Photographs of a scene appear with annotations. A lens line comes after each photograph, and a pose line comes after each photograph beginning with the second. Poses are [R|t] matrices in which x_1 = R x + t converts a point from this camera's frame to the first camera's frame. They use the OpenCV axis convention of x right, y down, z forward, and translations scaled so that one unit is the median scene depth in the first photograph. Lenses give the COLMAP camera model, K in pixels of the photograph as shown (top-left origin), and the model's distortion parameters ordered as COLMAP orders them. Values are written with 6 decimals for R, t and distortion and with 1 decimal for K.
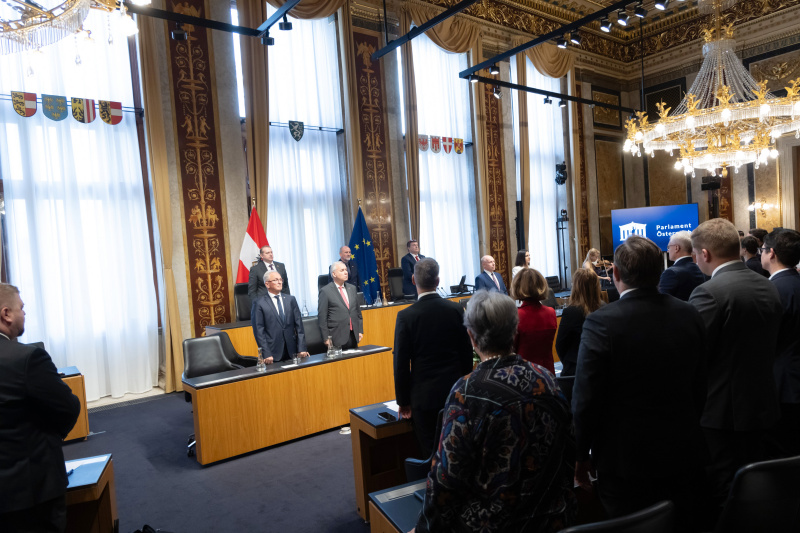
lens RADIAL K [[558.5, 0, 399.9], [0, 558.5, 286.6], [0, 0, 1]] dist [-0.007558, 0.001366]
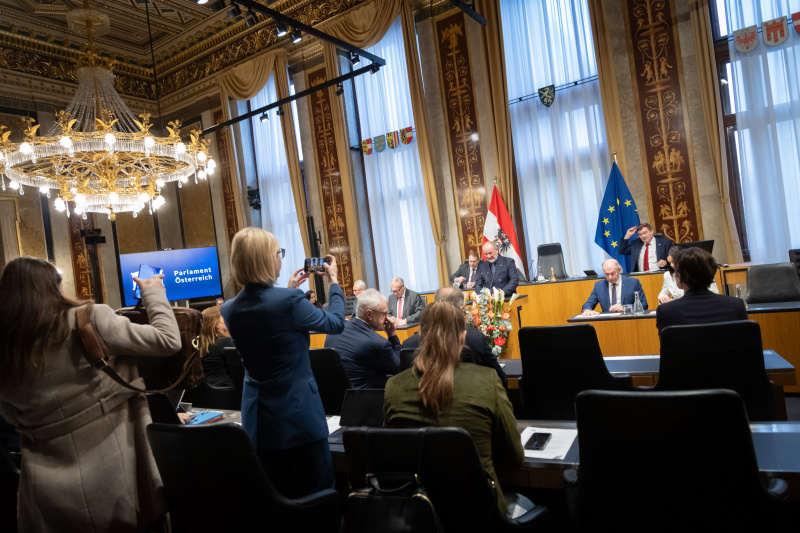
lens RADIAL K [[496.8, 0, 400.9], [0, 496.8, 240.4], [0, 0, 1]] dist [0.032050, -0.000537]
pose [[0.357055, -0.004388, -0.934073, 0.542826], [0.065190, 0.997668, 0.020233, -0.063327], [0.931806, -0.068117, 0.356508, 0.436996]]
